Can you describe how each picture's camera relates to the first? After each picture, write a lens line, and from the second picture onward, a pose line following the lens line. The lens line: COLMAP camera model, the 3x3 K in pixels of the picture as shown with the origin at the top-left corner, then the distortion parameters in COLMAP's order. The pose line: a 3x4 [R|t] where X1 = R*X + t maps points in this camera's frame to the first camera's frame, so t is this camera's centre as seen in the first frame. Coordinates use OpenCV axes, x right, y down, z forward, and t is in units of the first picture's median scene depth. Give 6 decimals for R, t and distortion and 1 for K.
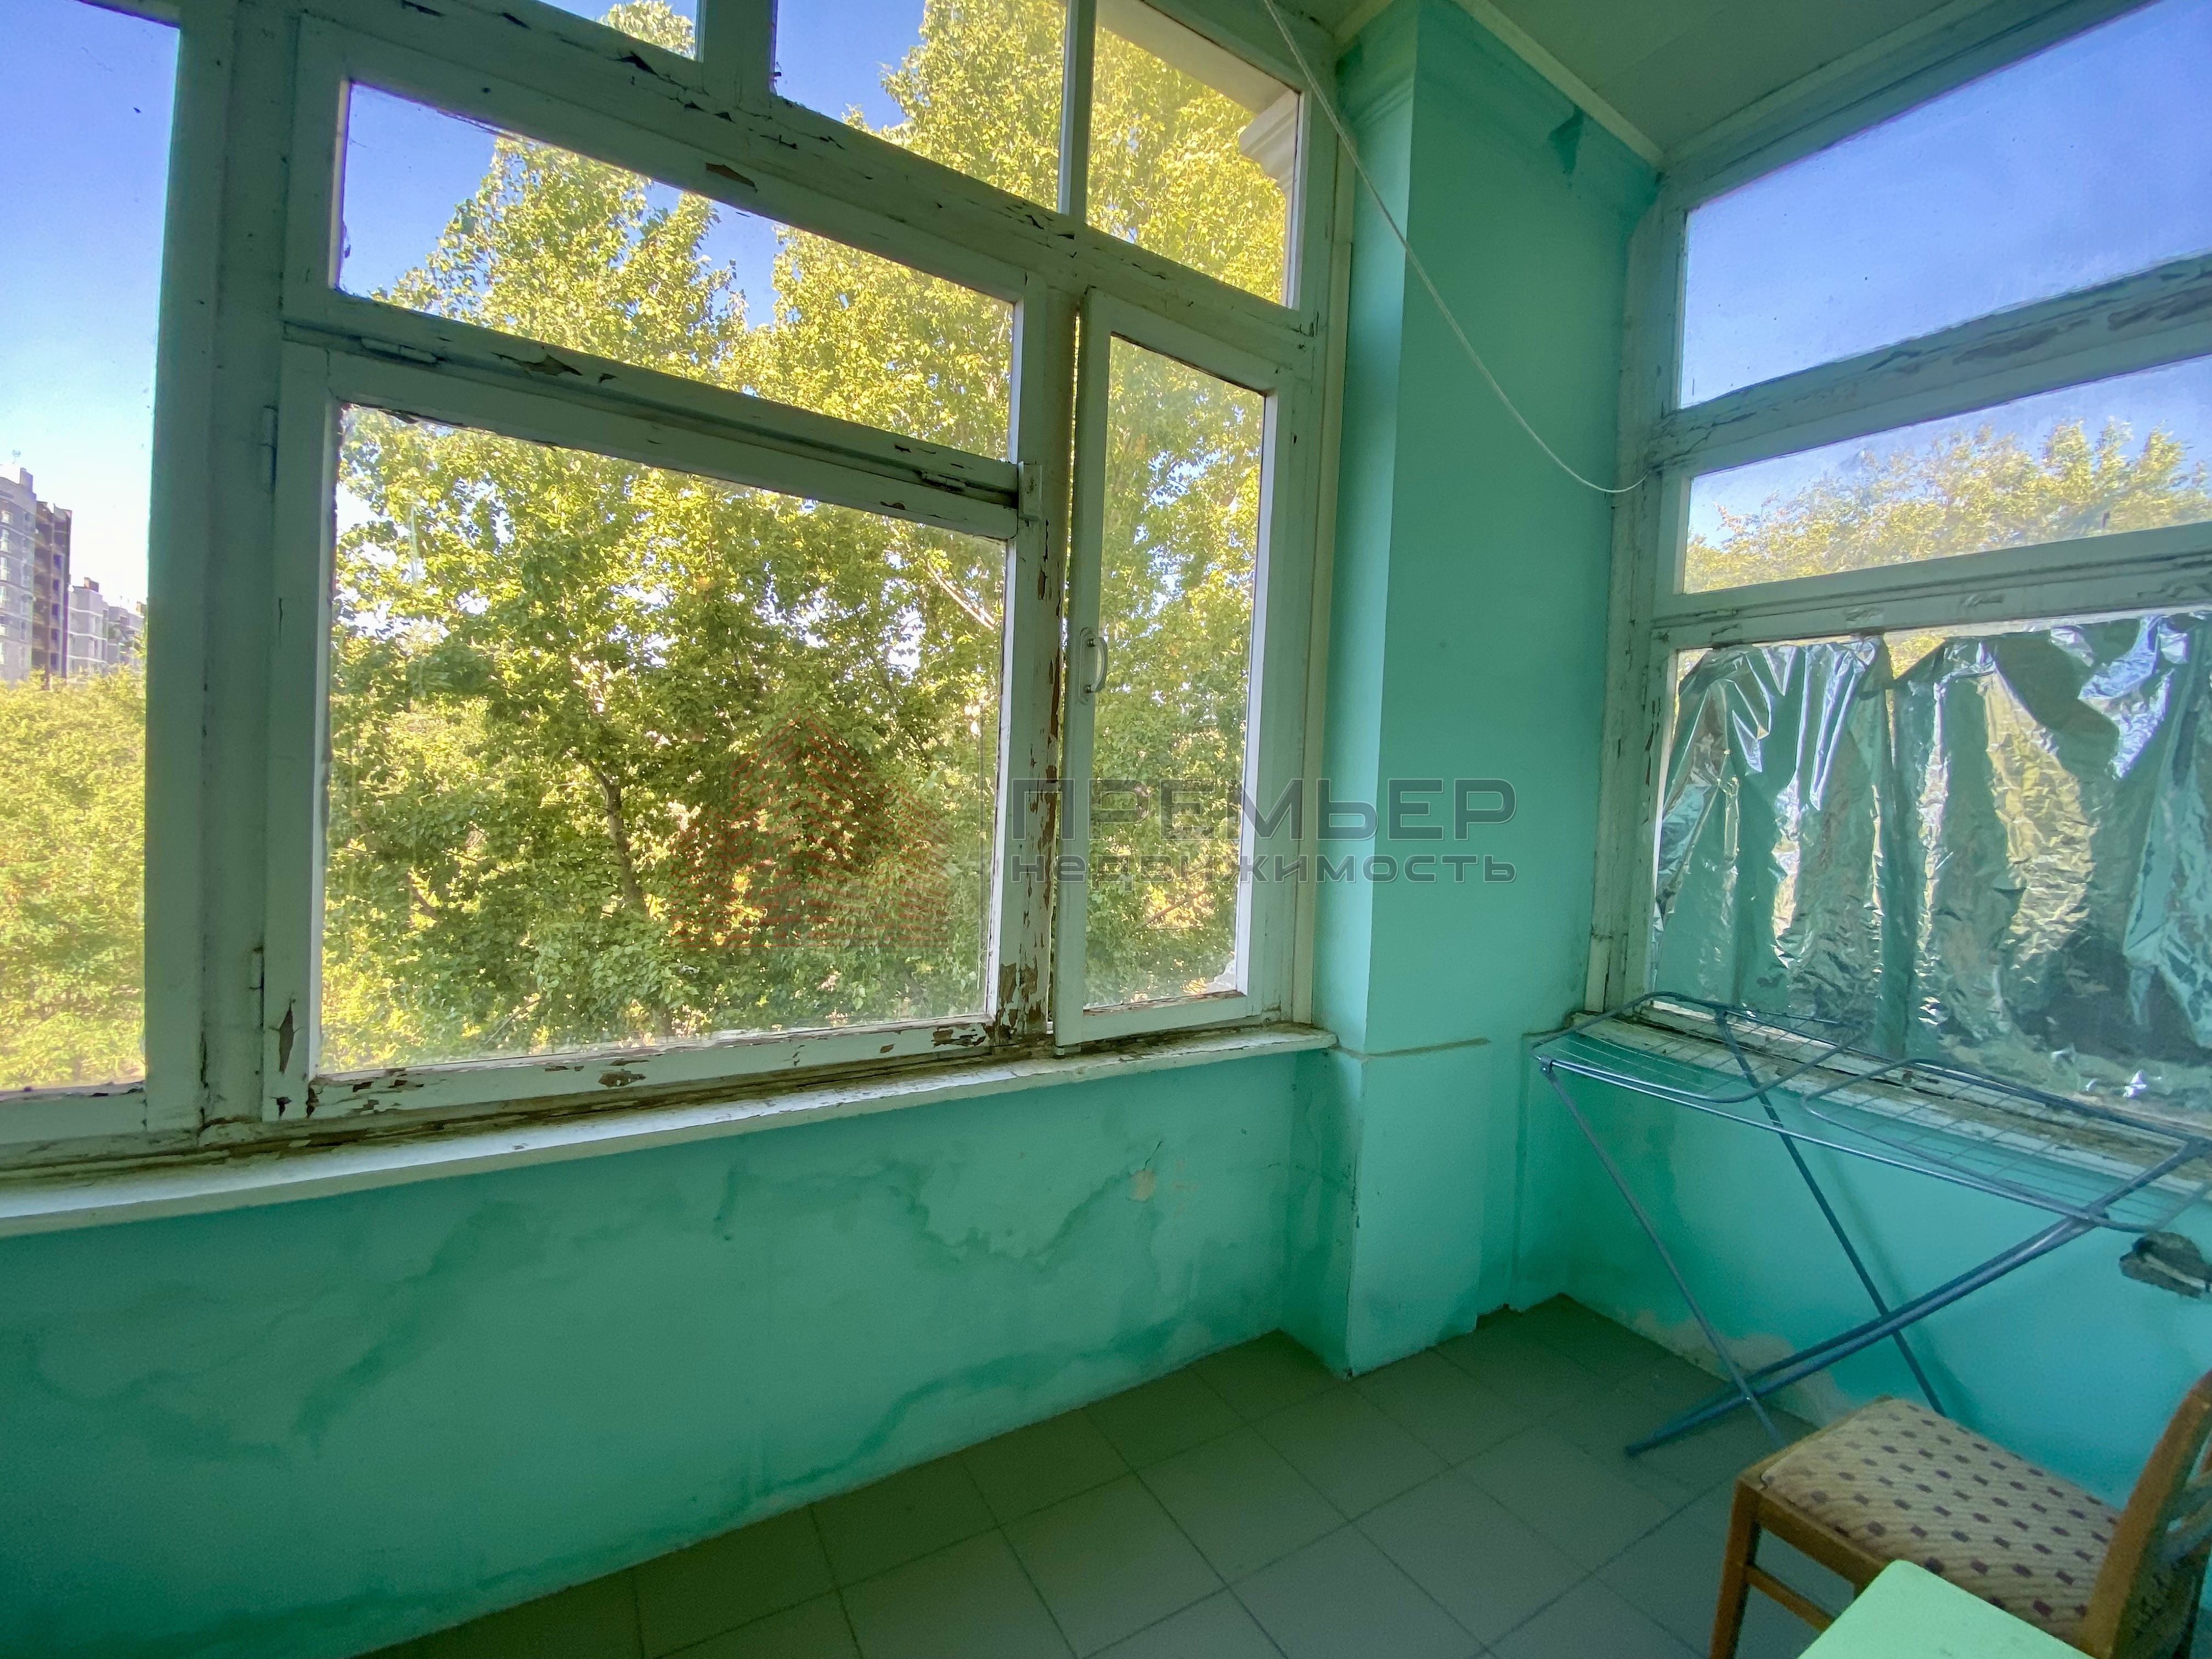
lens RADIAL K [[892.5, 0, 1100.6], [0, 892.5, 826.4], [0, 0, 1]] dist [0.014191, -0.018090]
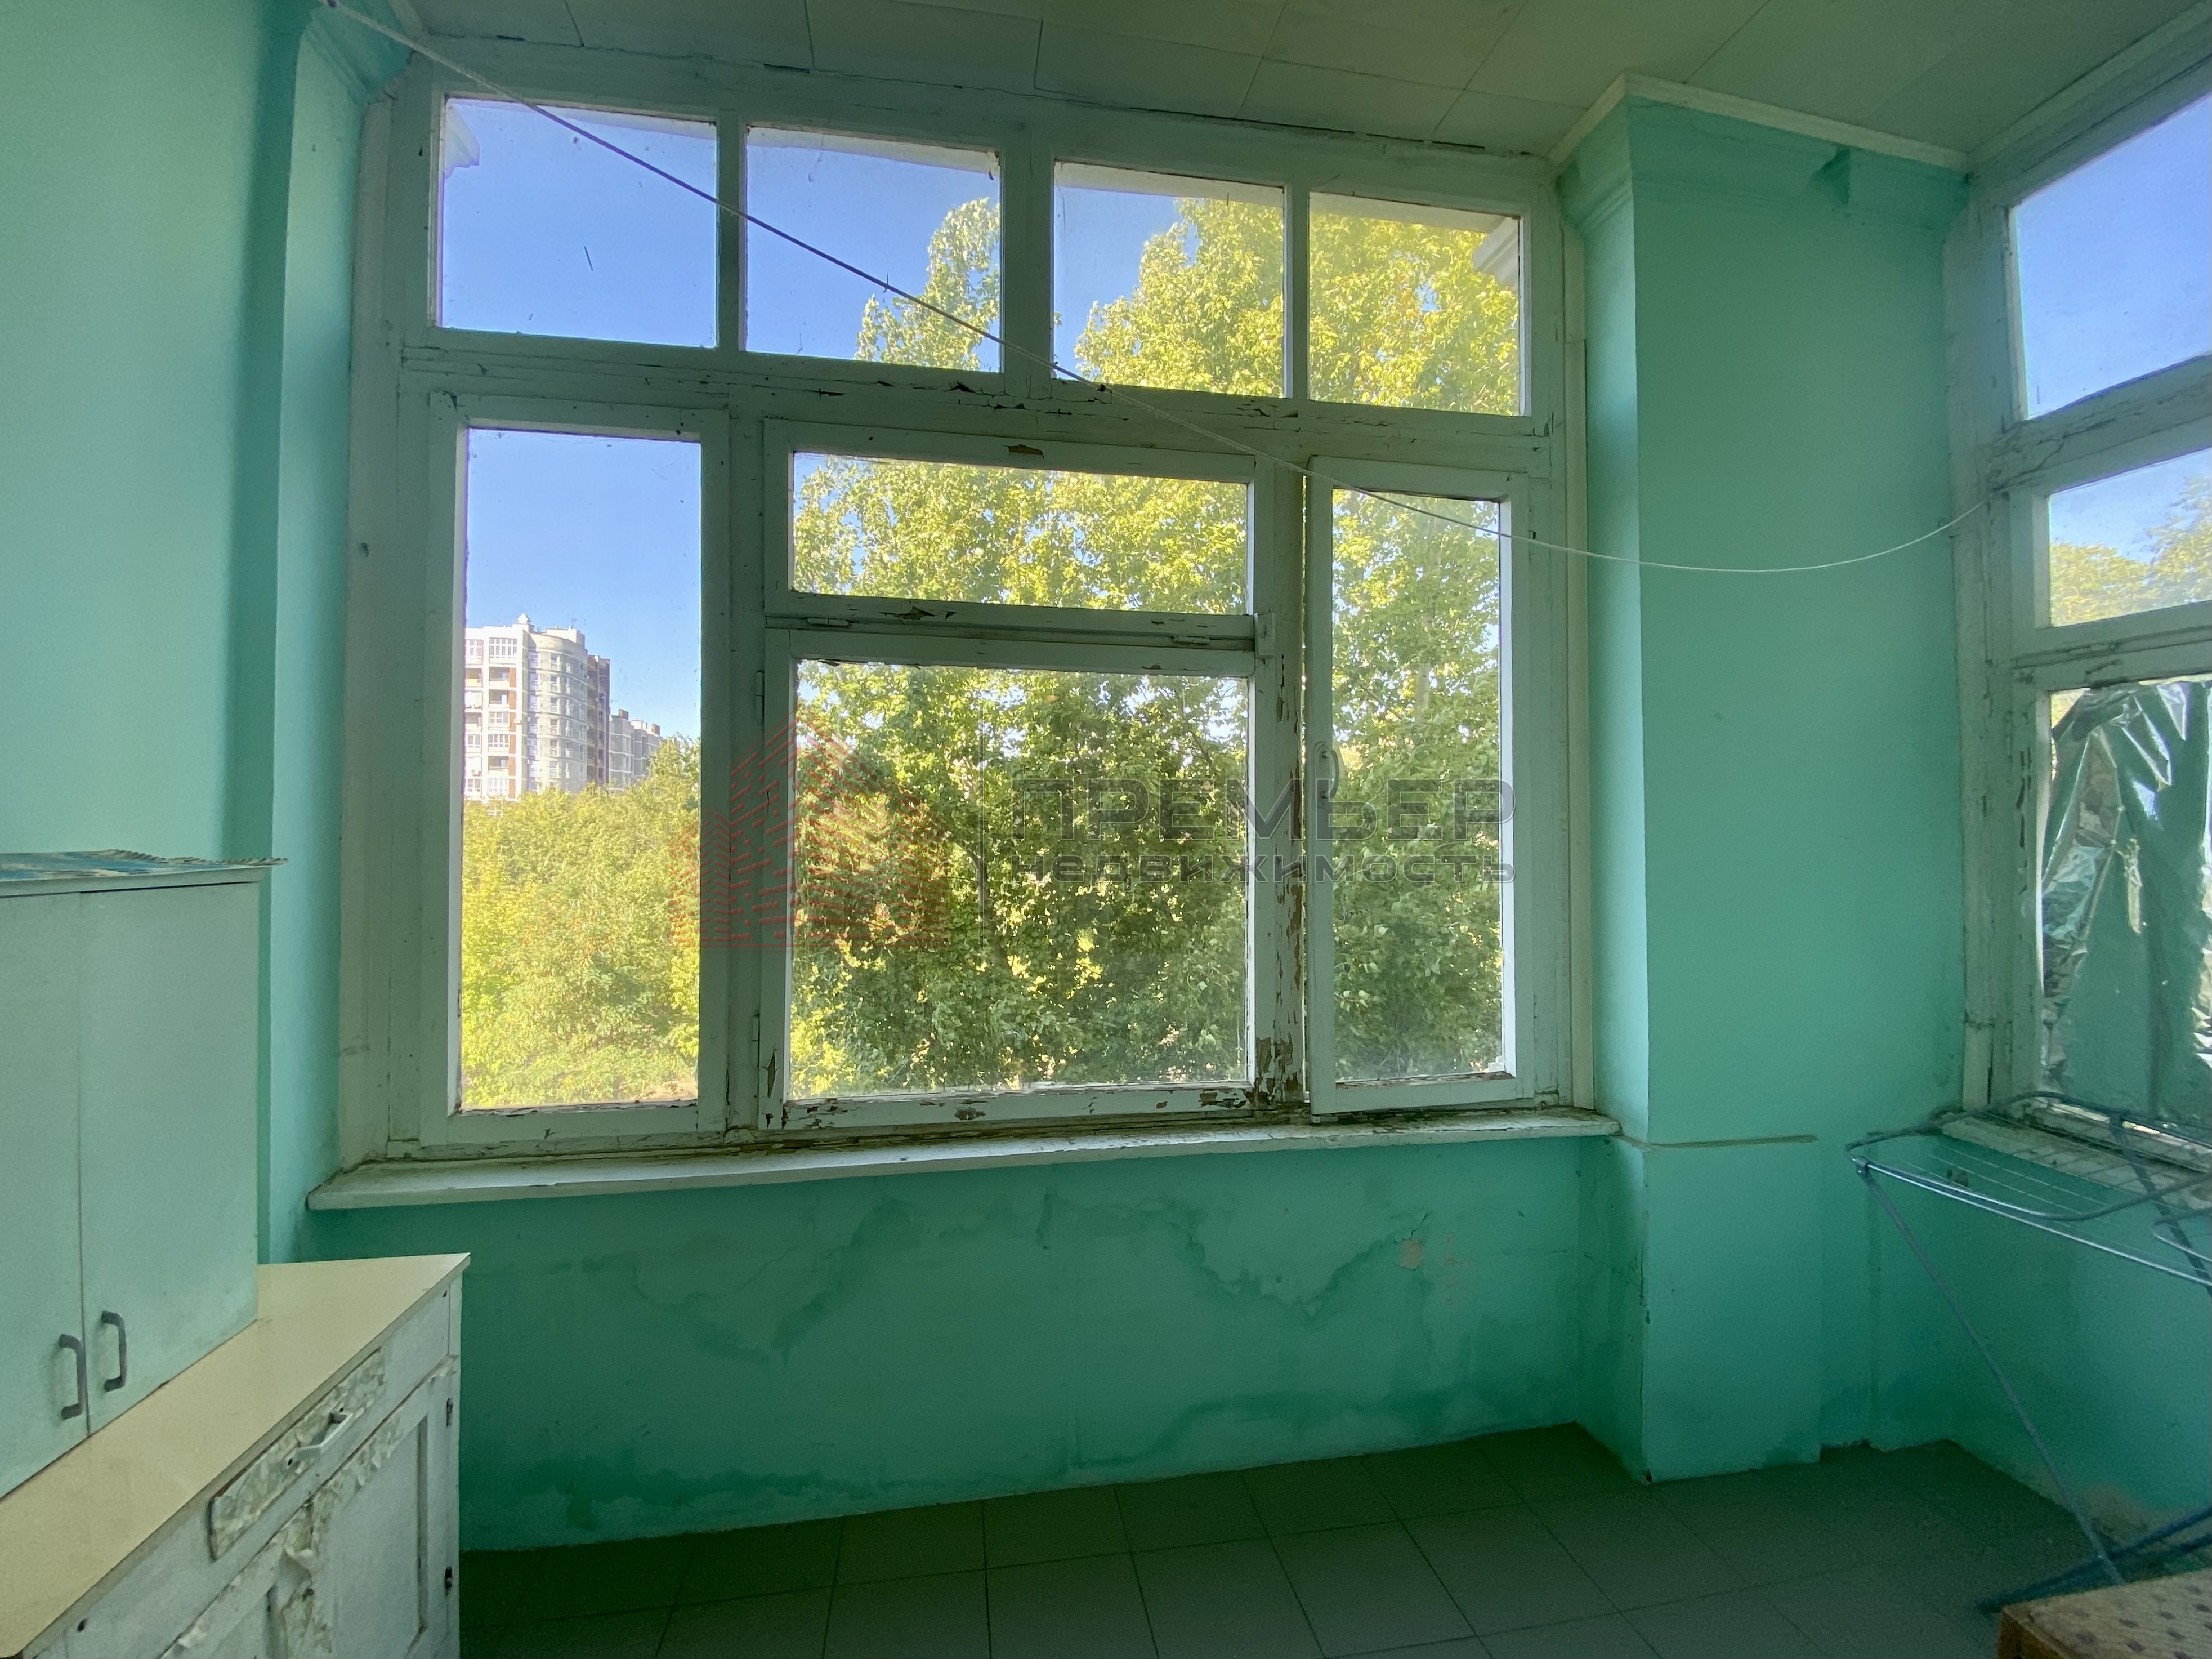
lens RADIAL K [[896.7, 0, 1097.4], [0, 896.7, 828.5], [0, 0, 1]] dist [0.030936, -0.024374]
pose [[0.930514, -0.049939, -0.362837, 0.125634], [0.028408, 0.997517, -0.064437, -0.044784], [0.365154, 0.049652, 0.929622, -0.169545]]
